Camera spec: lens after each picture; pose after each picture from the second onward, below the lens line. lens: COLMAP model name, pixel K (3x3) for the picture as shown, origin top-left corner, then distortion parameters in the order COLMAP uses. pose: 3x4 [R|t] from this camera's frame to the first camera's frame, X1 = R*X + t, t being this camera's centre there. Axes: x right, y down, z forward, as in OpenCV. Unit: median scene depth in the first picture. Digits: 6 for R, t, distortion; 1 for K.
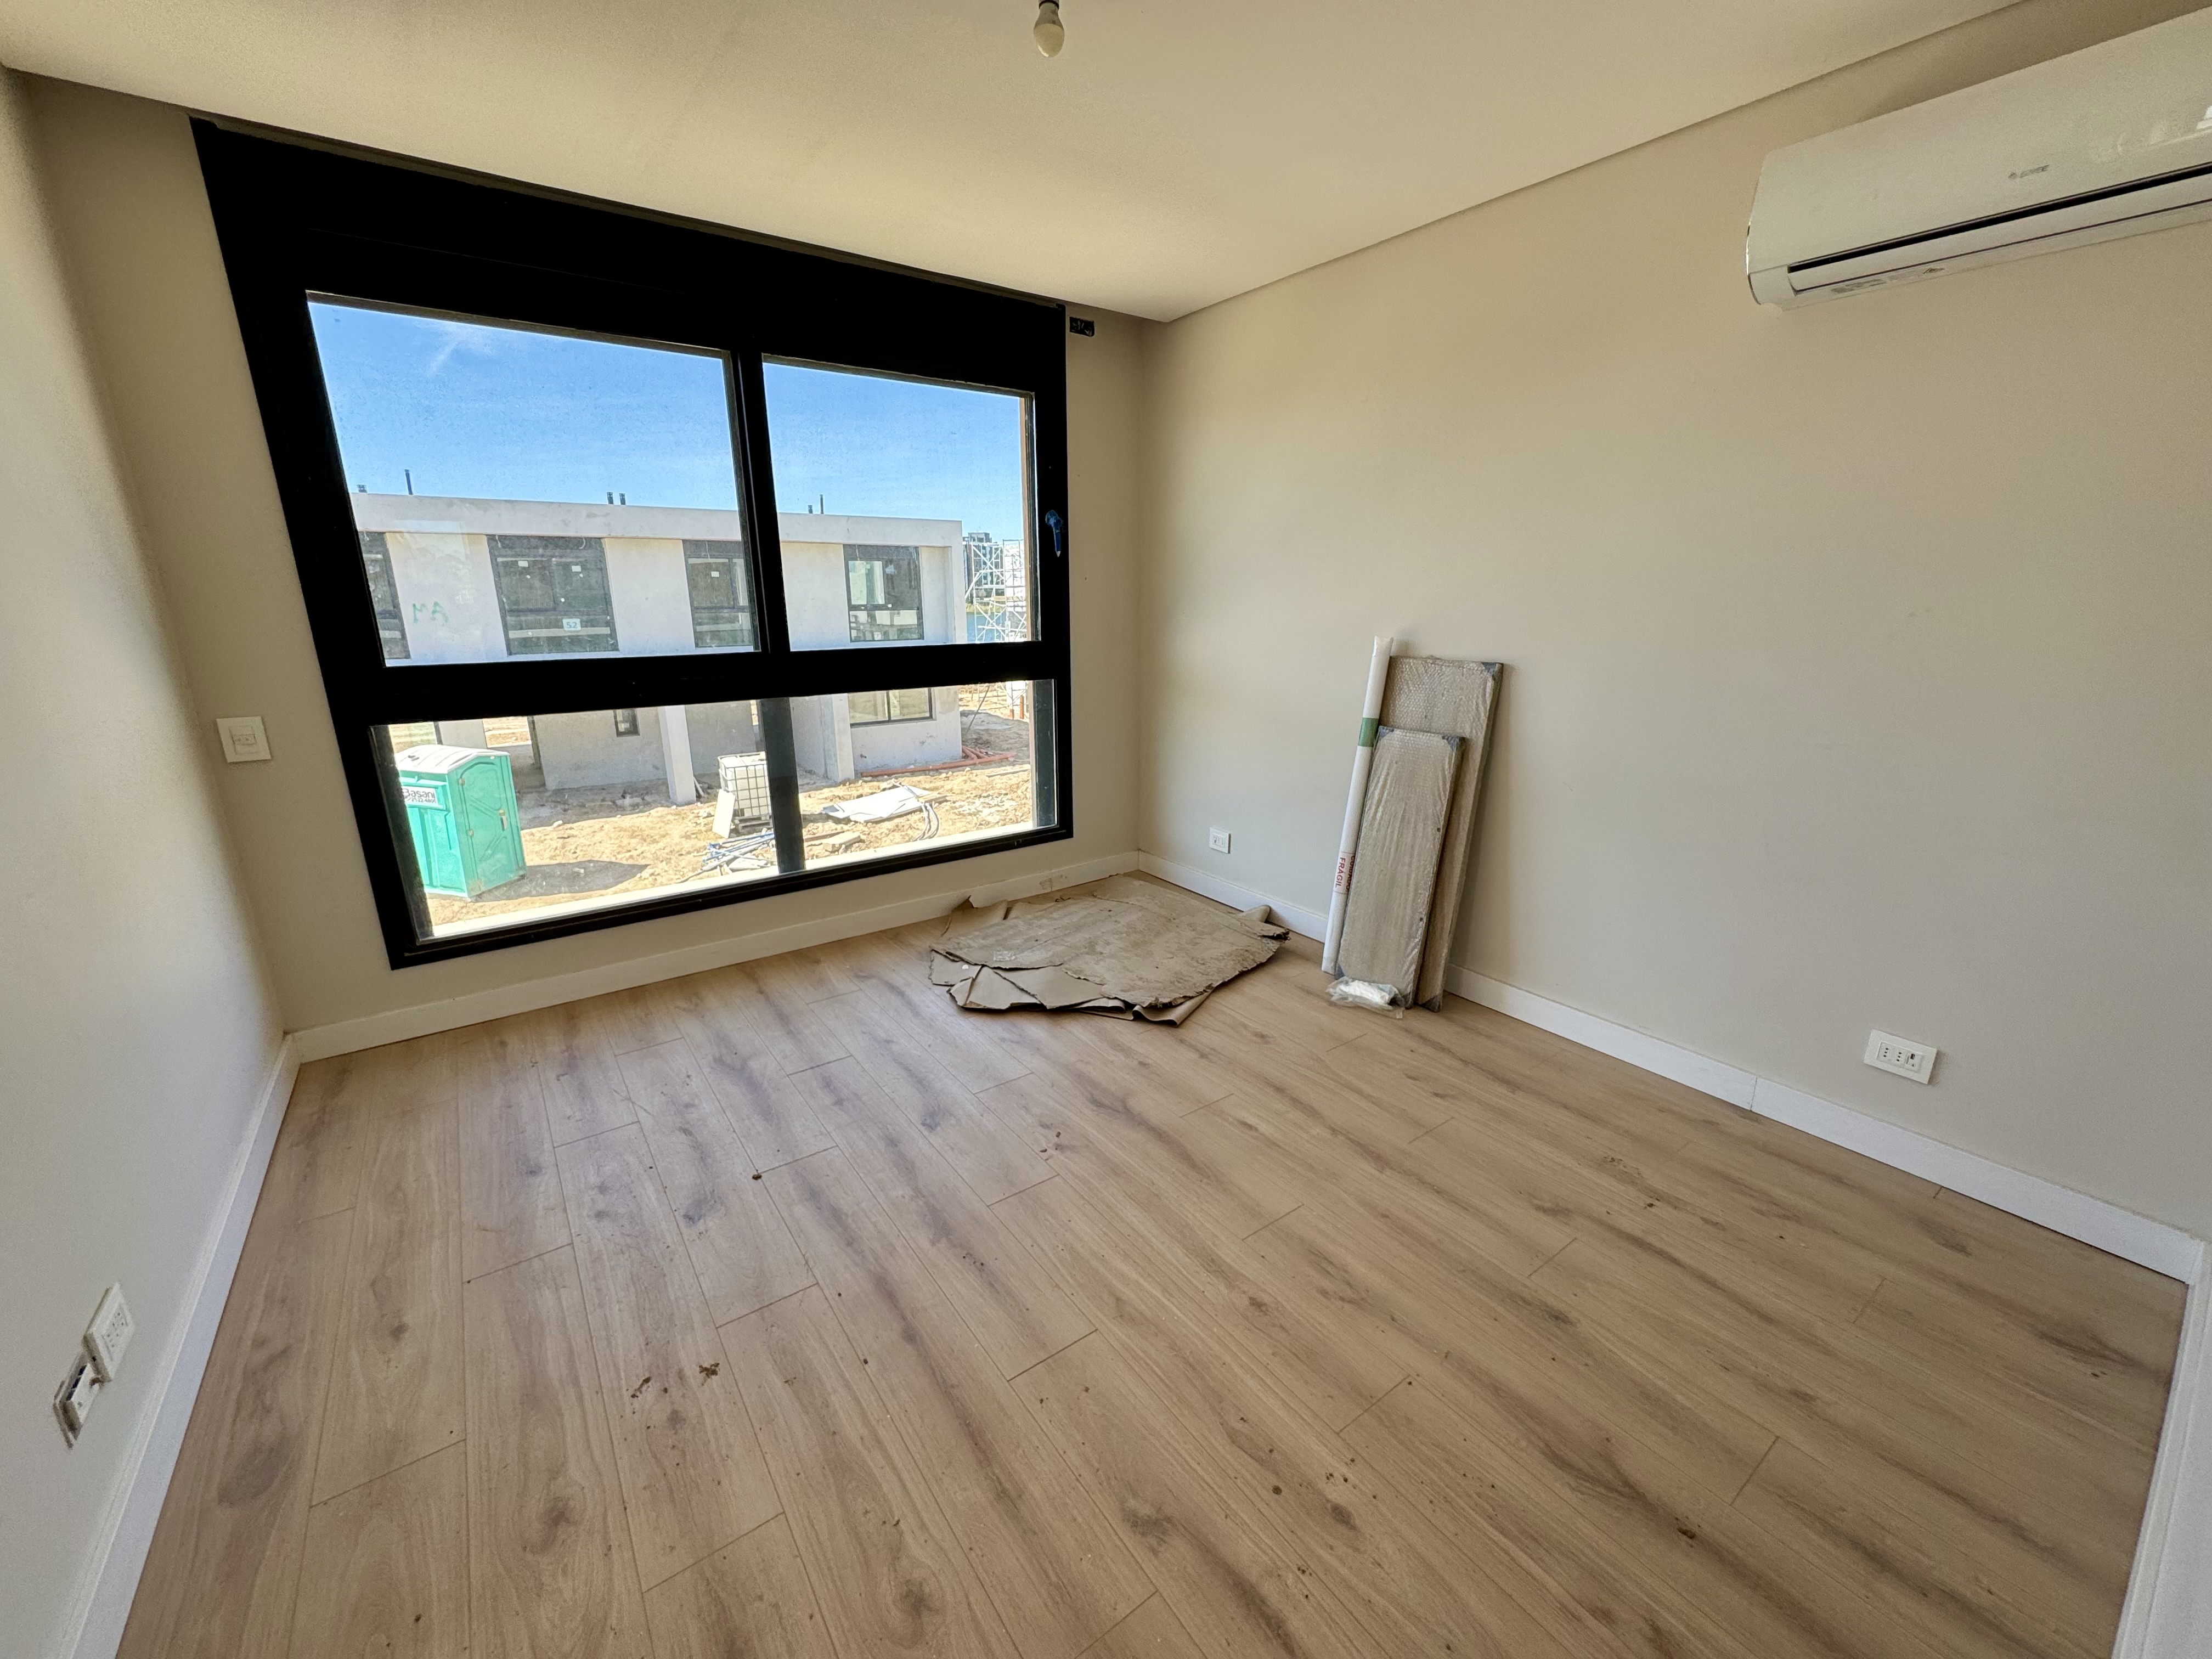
lens RADIAL K [[883.7, 0, 1106.0], [0, 883.7, 829.5], [0, 0, 1]] dist [-0.001256, -0.000163]
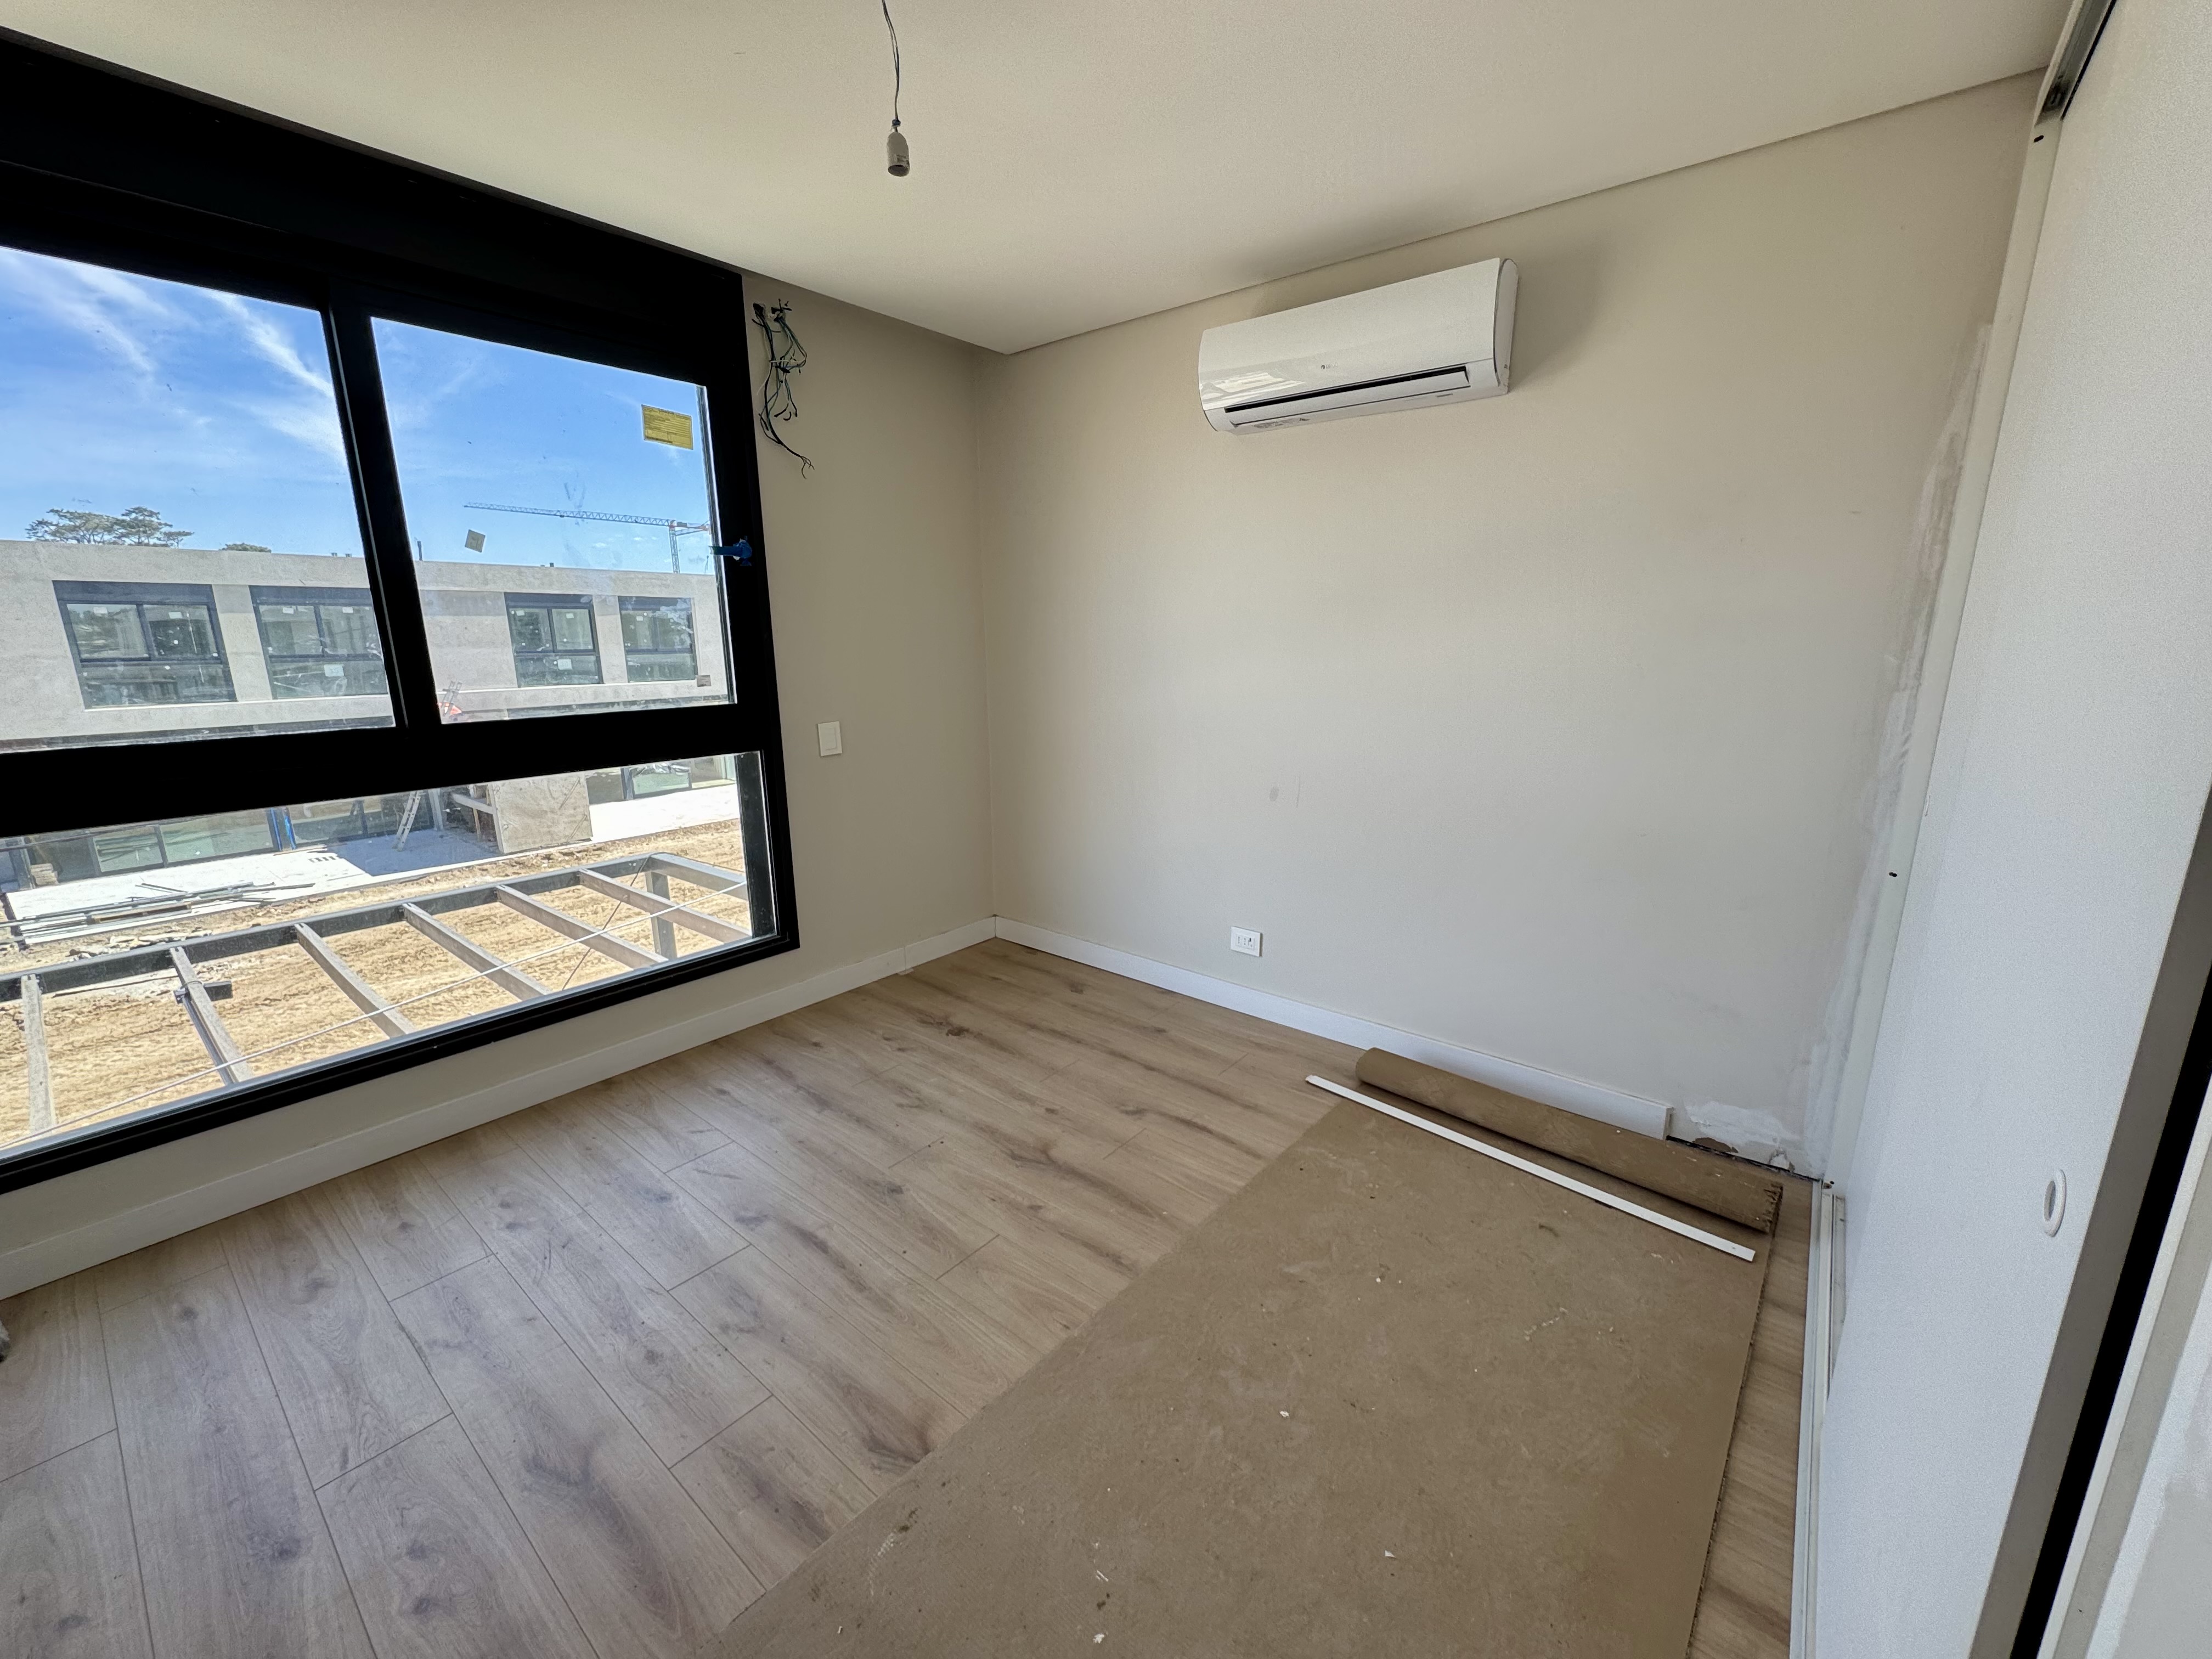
lens RADIAL K [[883.7, 0, 1106.0], [0, 883.7, 829.5], [0, 0, 1]] dist [-0.001256, -0.000163]
pose [[0.965800, -0.041482, 0.255947, -0.217723], [0.053533, 0.997753, -0.040293, -0.067620], [-0.253700, 0.052617, 0.965851, 0.211868]]
